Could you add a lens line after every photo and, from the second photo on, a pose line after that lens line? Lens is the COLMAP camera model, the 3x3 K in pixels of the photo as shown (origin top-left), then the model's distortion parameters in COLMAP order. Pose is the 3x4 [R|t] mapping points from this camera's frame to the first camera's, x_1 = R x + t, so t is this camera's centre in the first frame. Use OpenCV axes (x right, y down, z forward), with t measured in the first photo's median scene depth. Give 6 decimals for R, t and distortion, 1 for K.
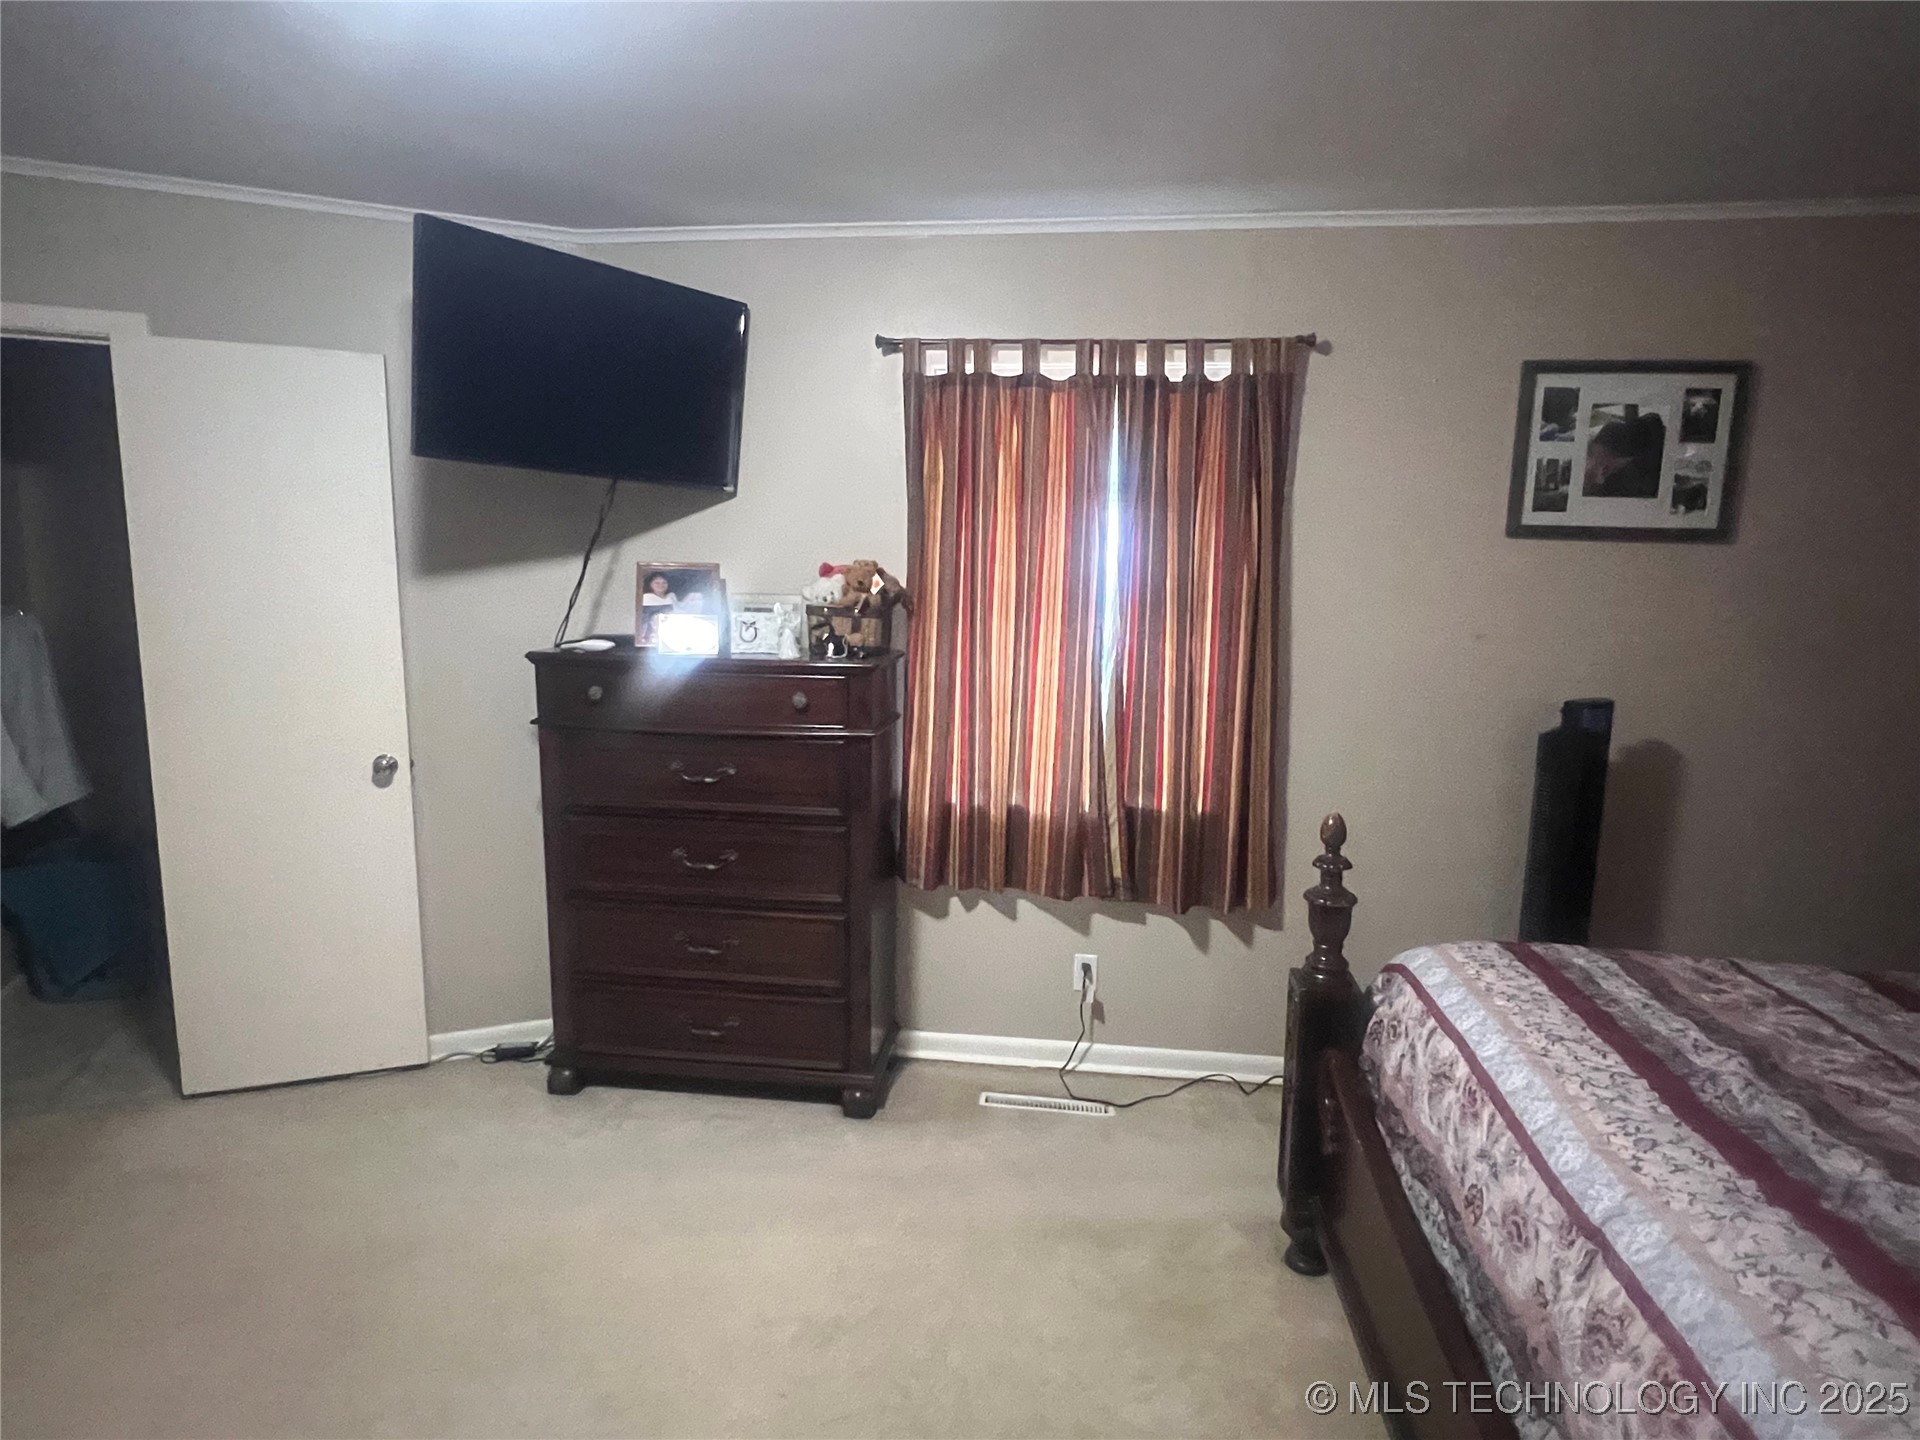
lens RADIAL K [[1066.4, 0, 968.4], [0, 1066.4, 721.6], [0, 0, 1]] dist [-0.005334, 0.003559]
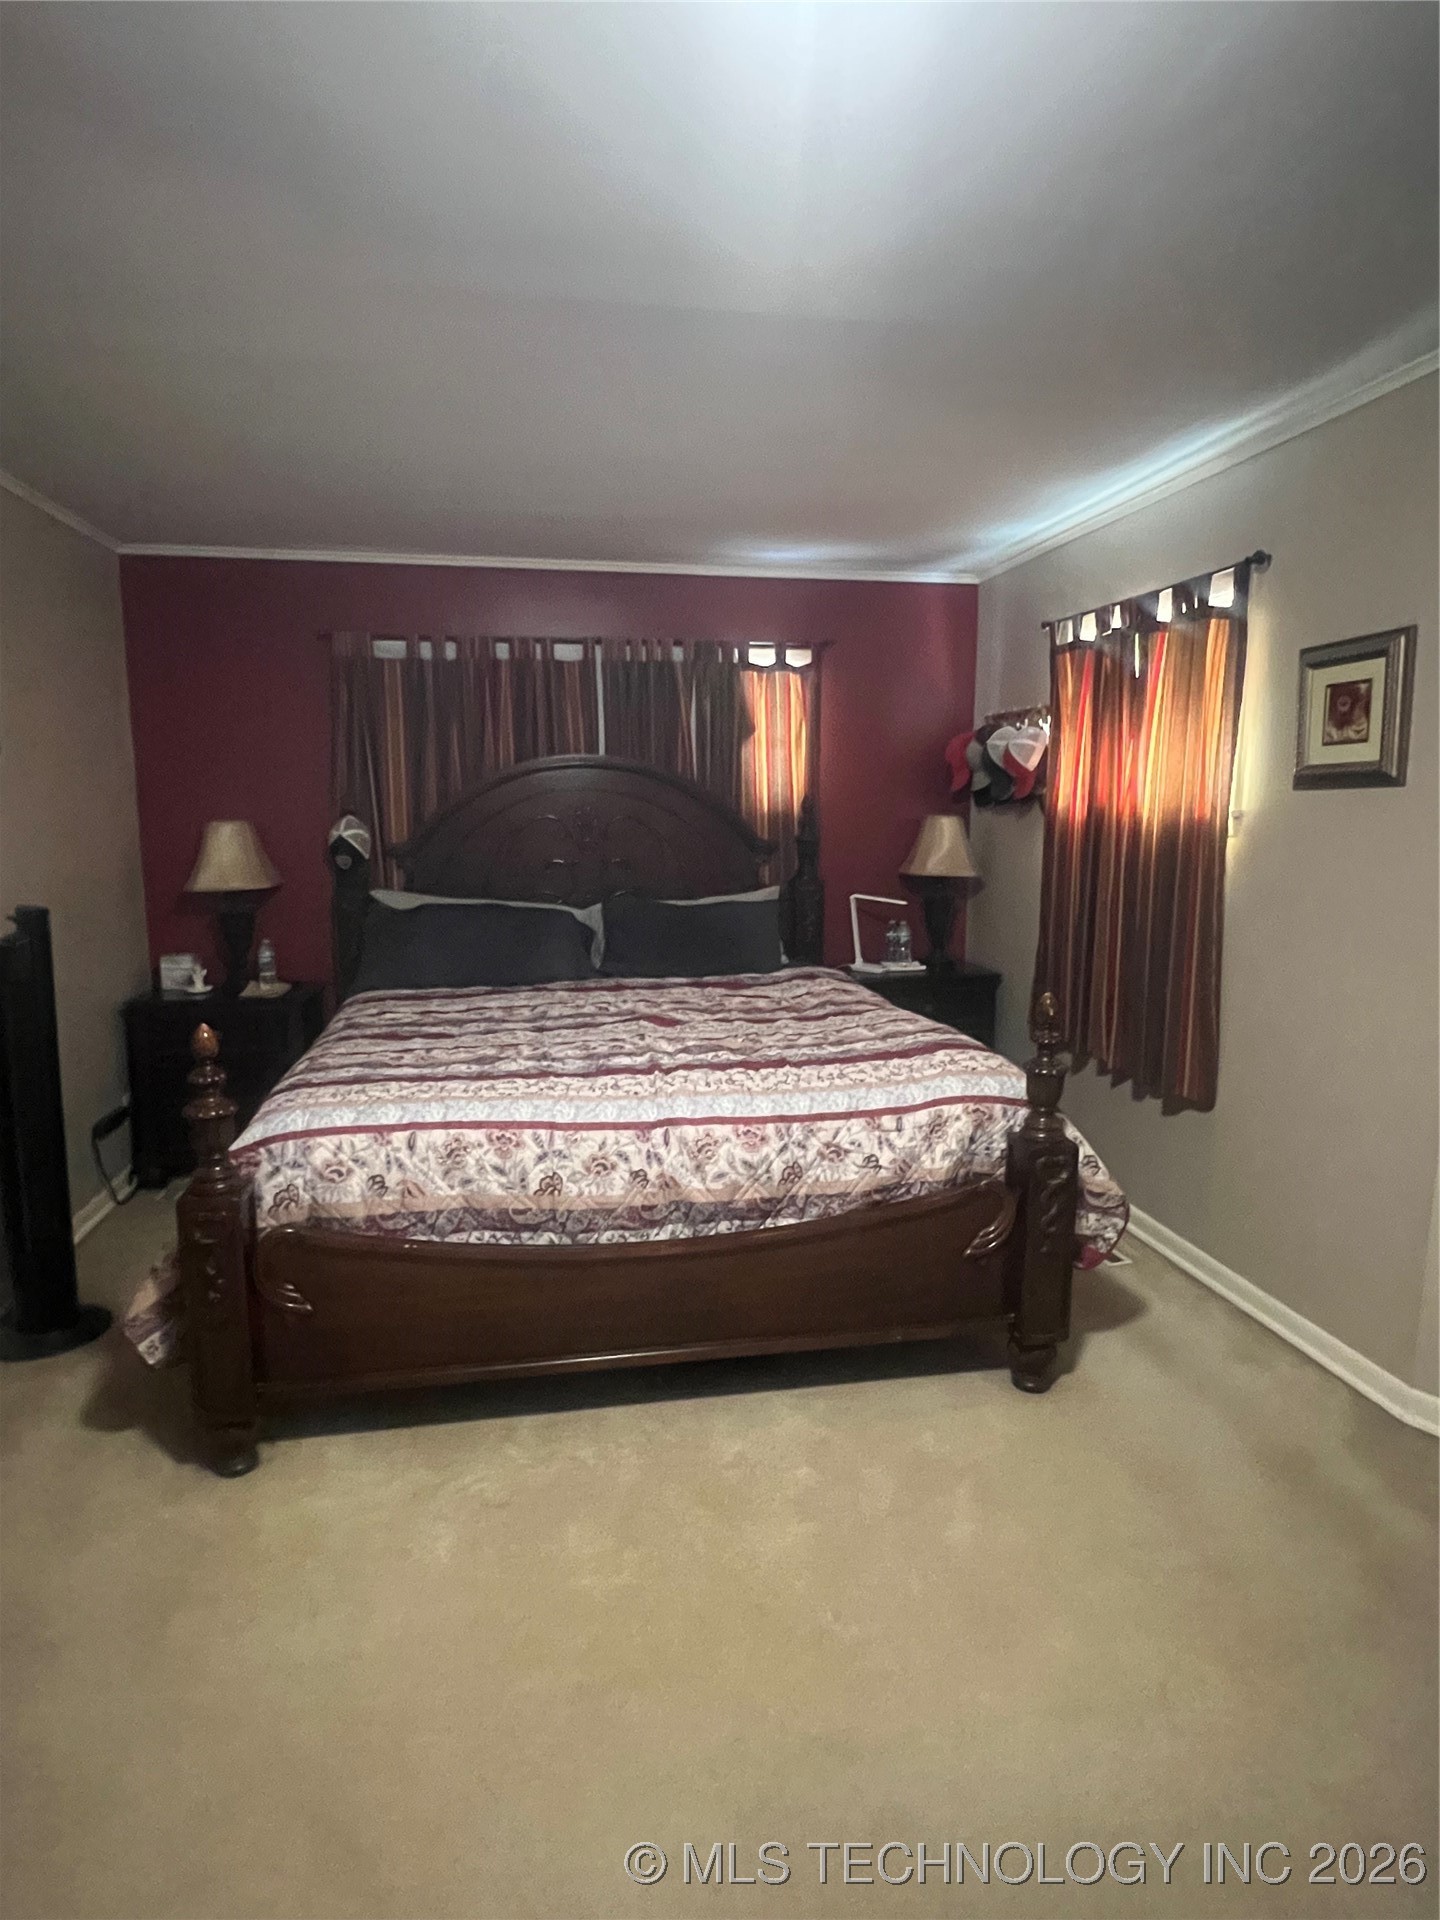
lens RADIAL K [[1066.4, 0, 718.9], [0, 1066.4, 945.5], [0, 0, 1]] dist [-0.005334, 0.003559]
pose [[-0.286149, -0.128712, 0.949501, -1.356842], [0.130793, 0.976415, 0.171777, -0.173838], [-0.949217, 0.173342, -0.262565, 1.448479]]
